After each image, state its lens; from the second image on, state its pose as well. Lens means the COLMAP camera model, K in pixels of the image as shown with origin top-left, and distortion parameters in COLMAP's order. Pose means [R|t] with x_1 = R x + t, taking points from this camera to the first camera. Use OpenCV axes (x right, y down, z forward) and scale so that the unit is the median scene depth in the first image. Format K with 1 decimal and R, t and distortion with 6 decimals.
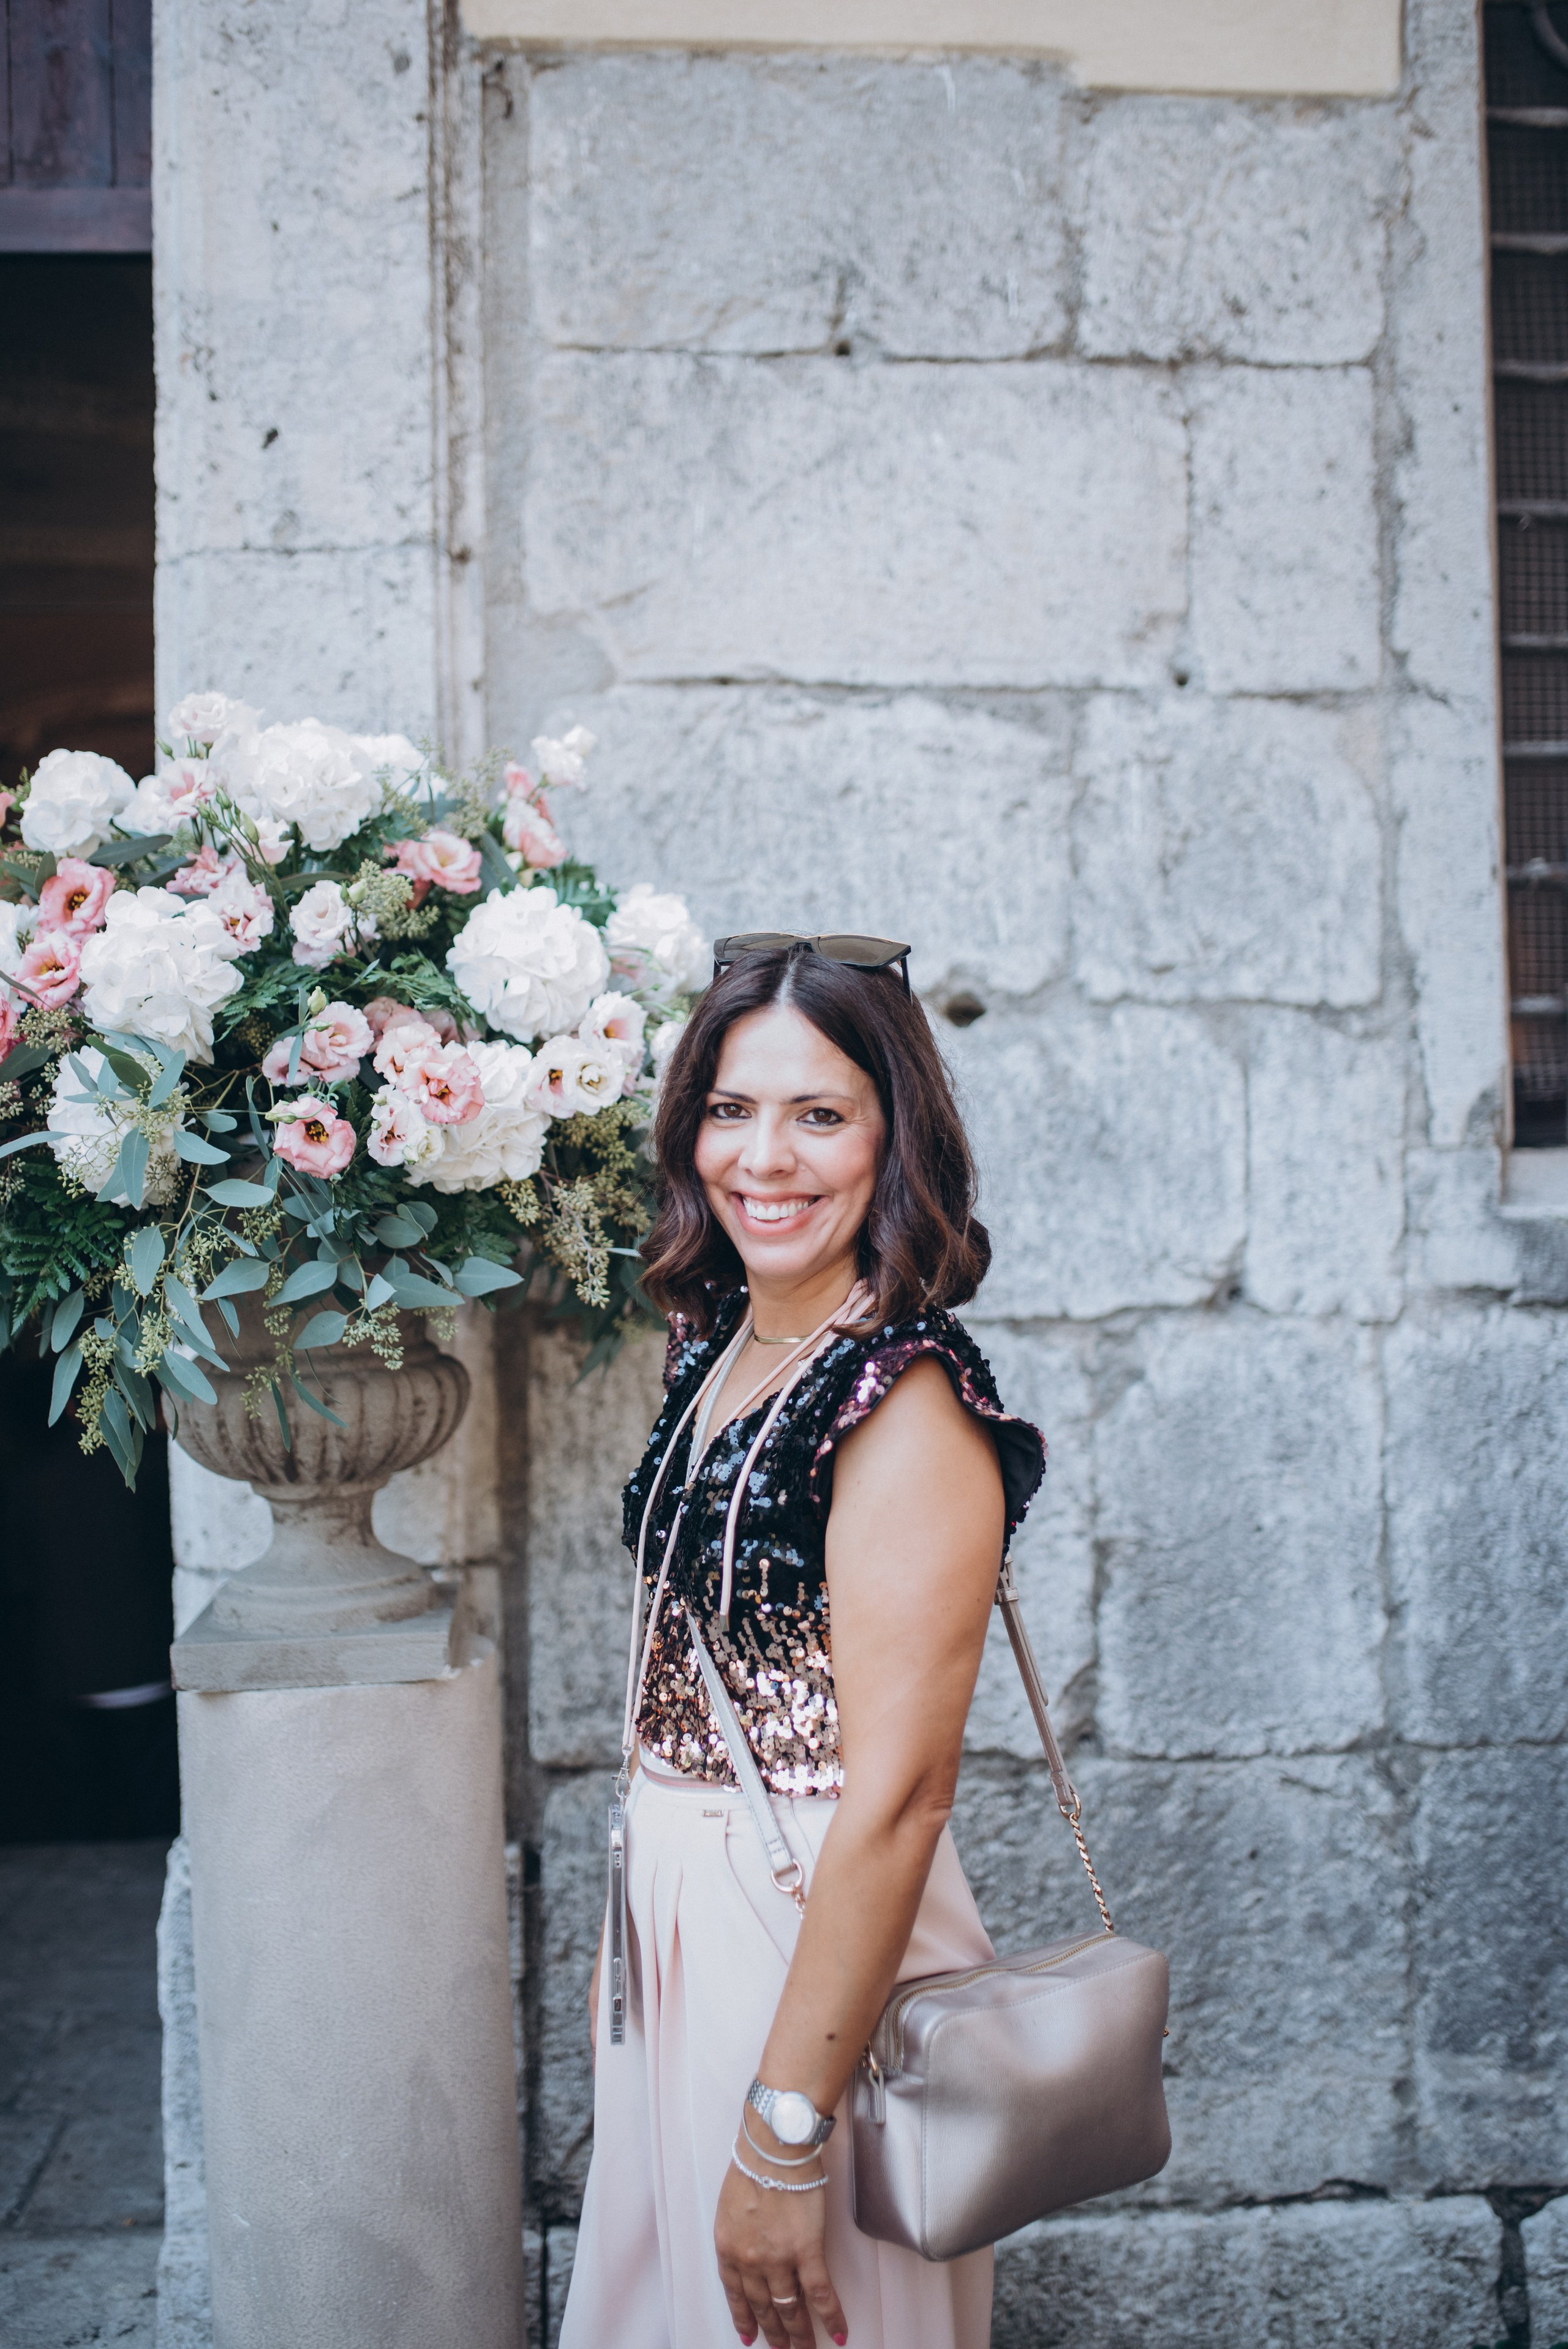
lens RADIAL K [[2313.7, 0, 784.7], [0, 2313.7, 1171.4], [0, 0, 1]] dist [-0.004650, 0.000000]
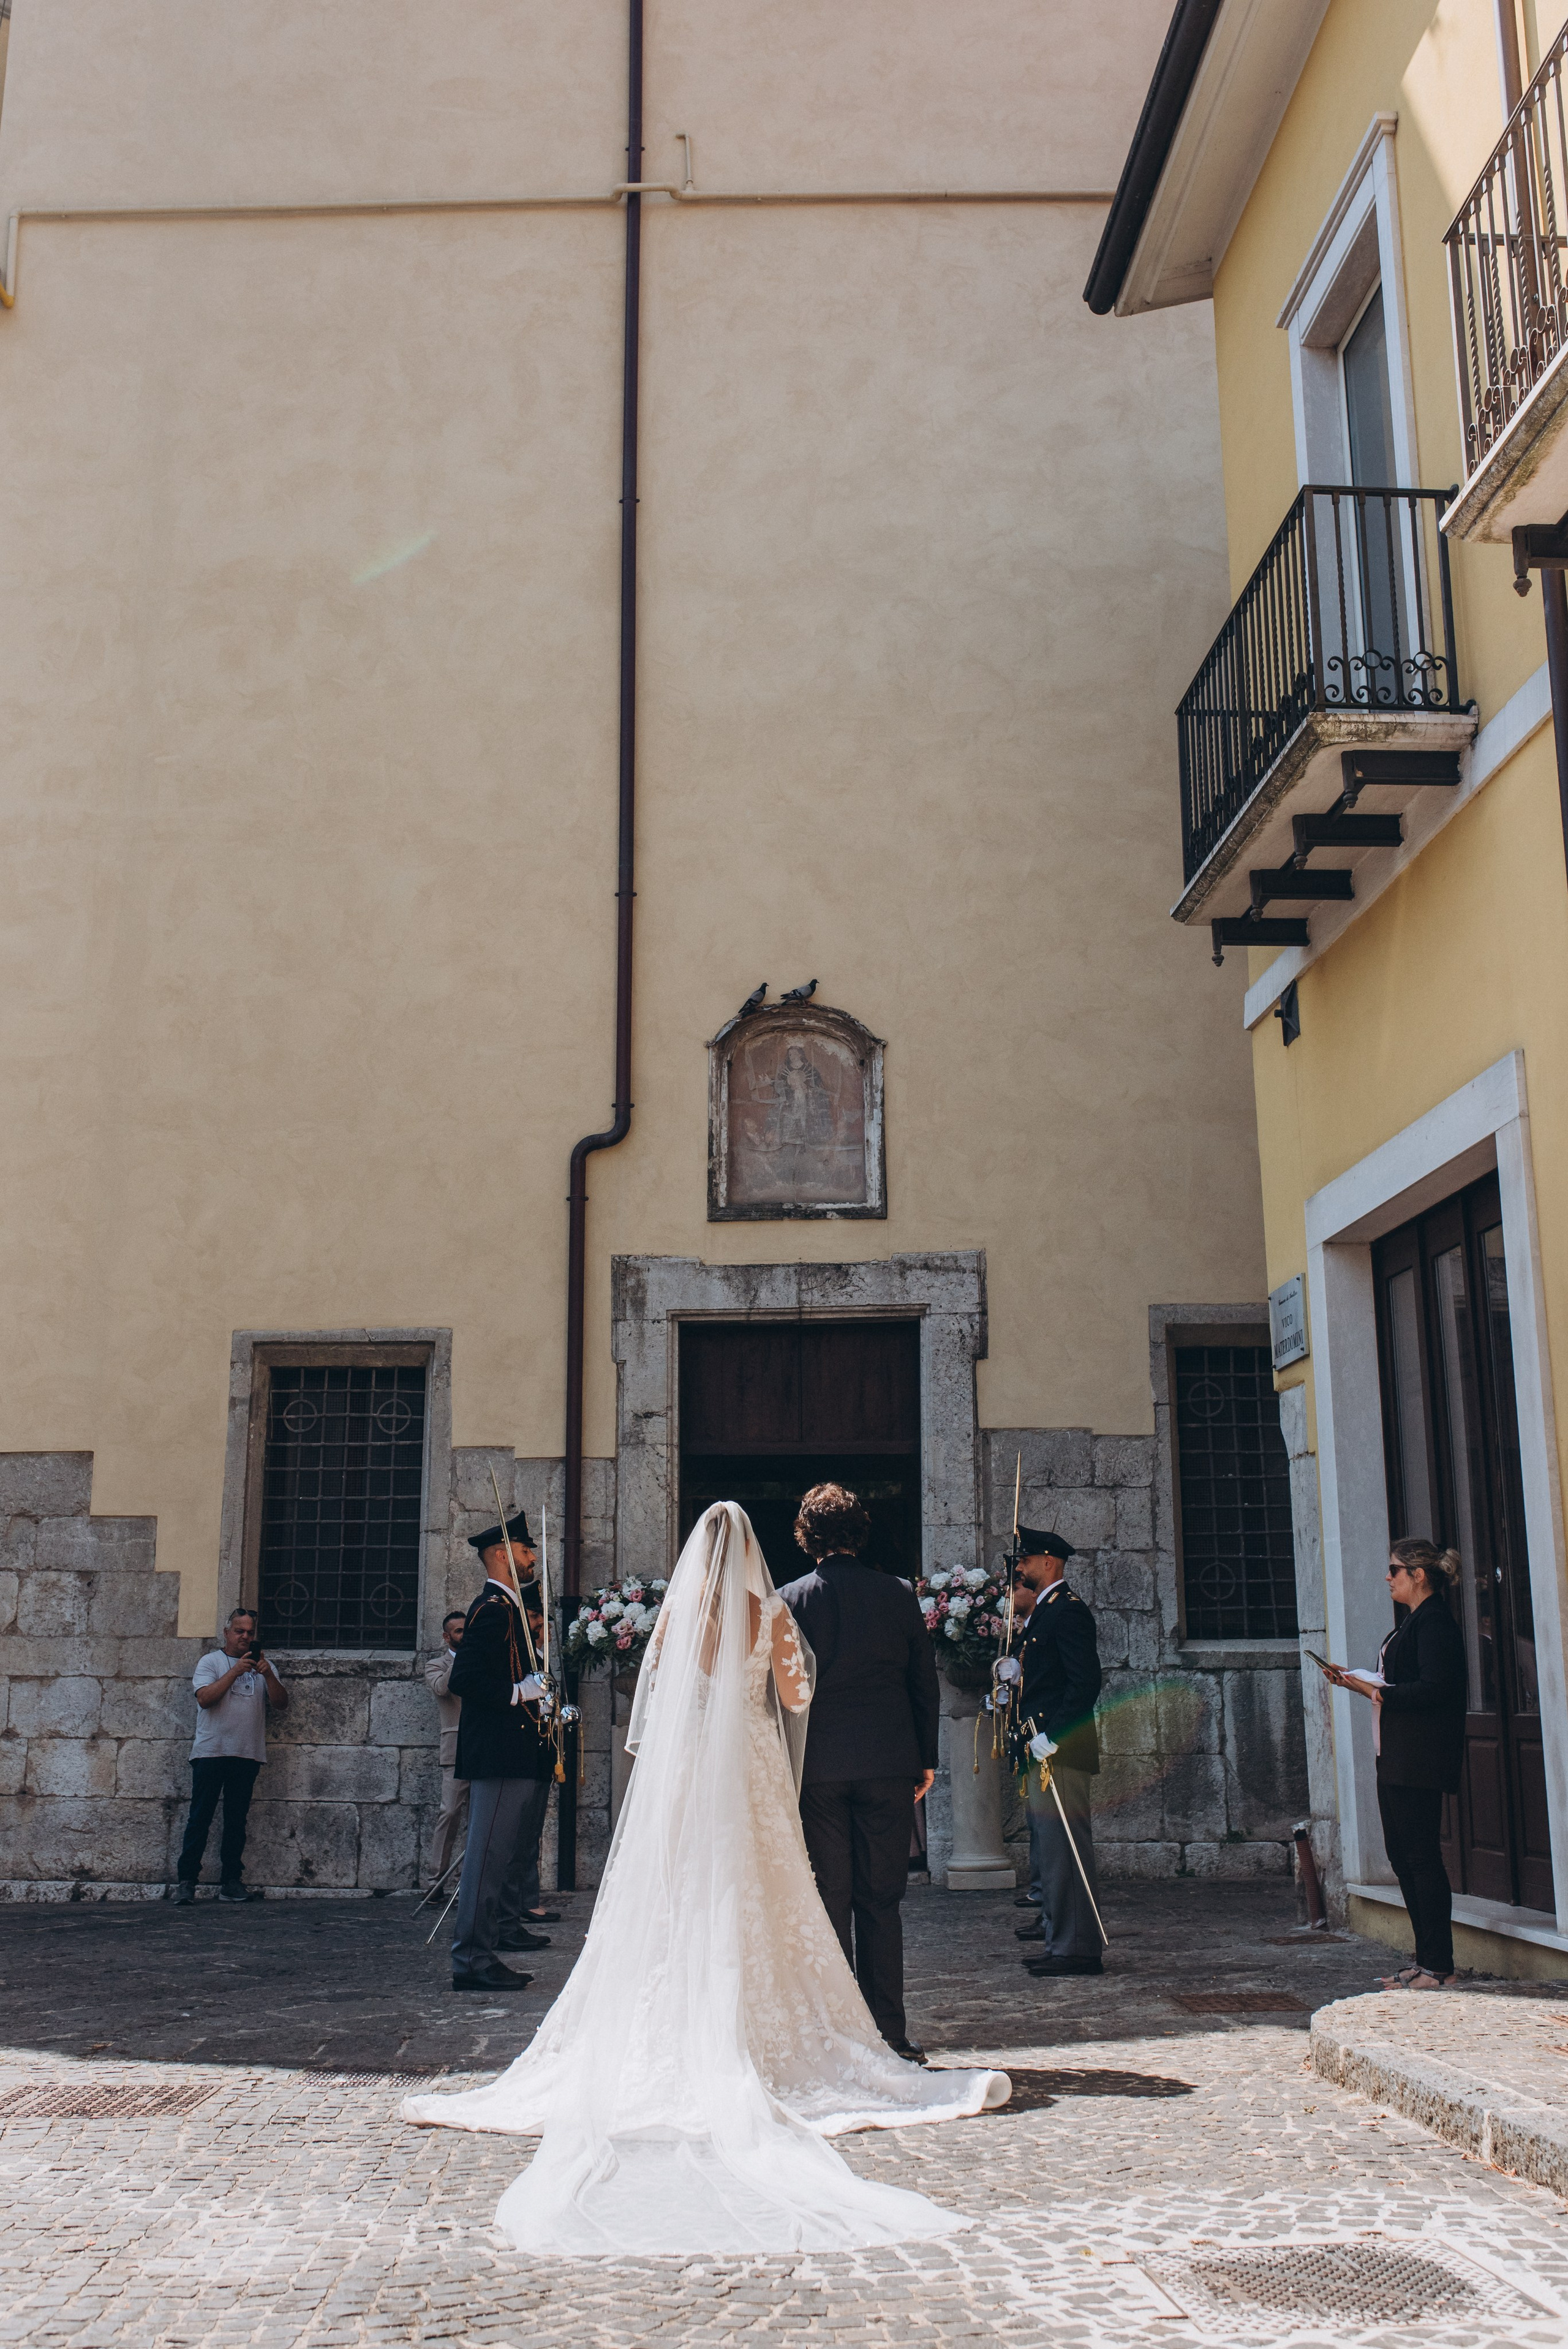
lens RADIAL K [[2313.7, 0, 785.2], [0, 2313.7, 1176.0], [0, 0, 1]] dist [-0.004650, 0.000000]
pose [[0.996657, -0.005470, -0.081512, -0.146131], [-0.013123, 0.974080, -0.225821, 0.166976], [0.080635, 0.226136, 0.970753, -4.446928]]
